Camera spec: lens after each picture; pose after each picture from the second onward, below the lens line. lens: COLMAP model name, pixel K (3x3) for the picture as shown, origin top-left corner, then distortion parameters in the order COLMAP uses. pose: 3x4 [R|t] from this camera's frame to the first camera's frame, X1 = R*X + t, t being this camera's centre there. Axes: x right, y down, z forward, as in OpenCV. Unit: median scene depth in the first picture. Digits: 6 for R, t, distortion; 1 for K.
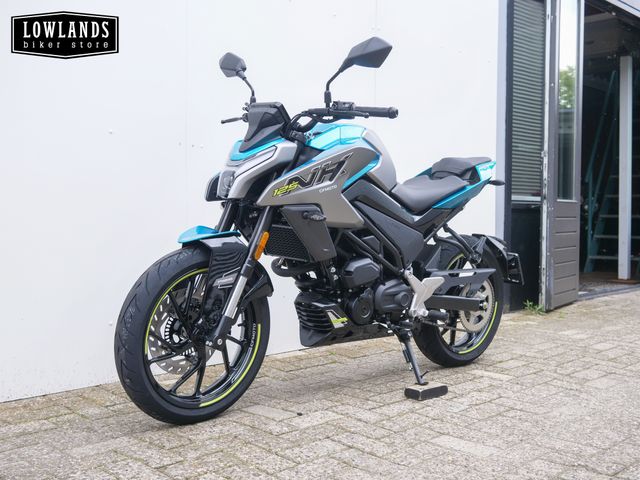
lens RADIAL K [[744.7, 0, 319.7], [0, 744.7, 237.0], [0, 0, 1]] dist [-0.012900, 0.000000]
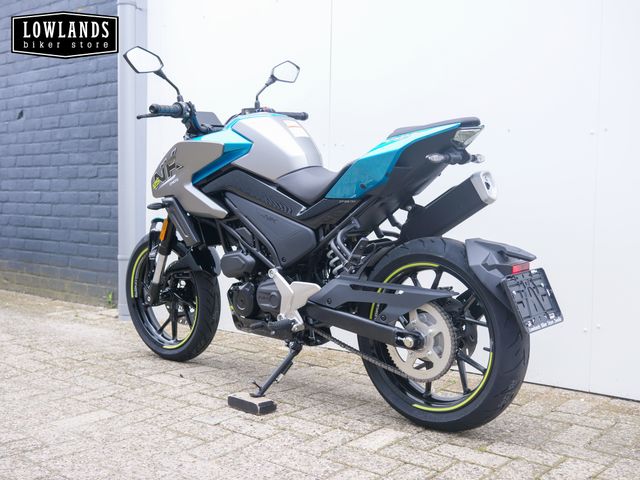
lens RADIAL K [[744.7, 0, 320.5], [0, 744.7, 241.6], [0, 0, 1]] dist [-0.012900, 0.000000]
pose [[0.082261, 0.044939, -0.995597, 1.110180], [-0.047215, 0.998037, 0.041148, -0.030007], [0.995492, 0.043623, 0.084221, 1.075244]]
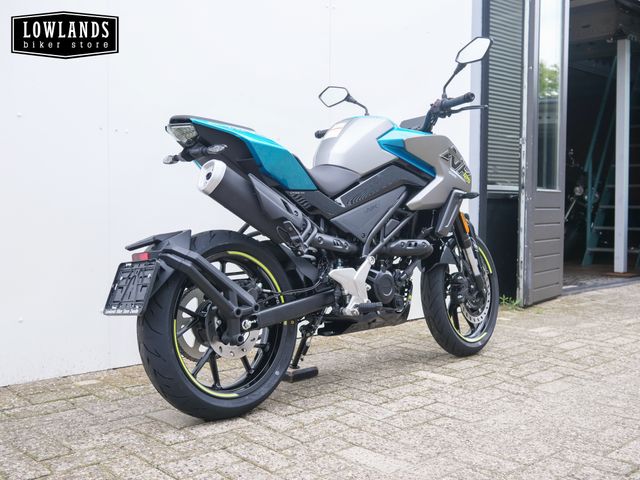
lens RADIAL K [[744.7, 0, 321.2], [0, 744.7, 236.8], [0, 0, 1]] dist [-0.012900, 0.000000]
pose [[0.999682, 0.002336, -0.025116, 0.134281], [-0.002028, 0.999923, 0.012271, -0.001210], [0.025143, -0.012216, 0.999609, 0.082857]]
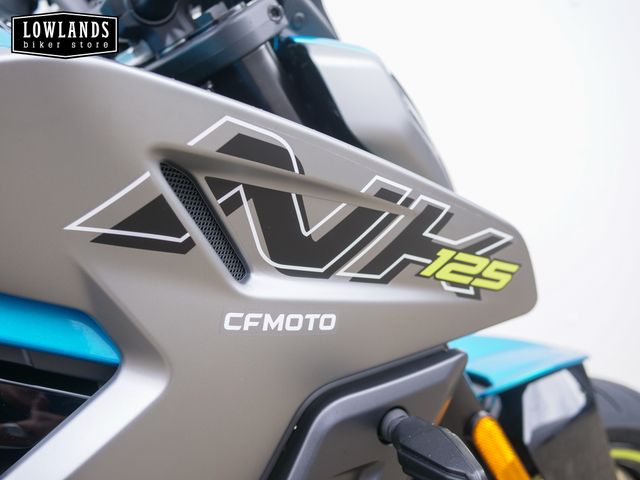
lens RADIAL K [[744.7, 0, 317.4], [0, 744.7, 238.8], [0, 0, 1]] dist [-0.012900, 0.000000]
pose [[0.926255, 0.002107, -0.376891, 0.373186], [0.082617, 0.974529, 0.208489, -0.132043], [0.367731, -0.224252, 0.902488, 1.104975]]
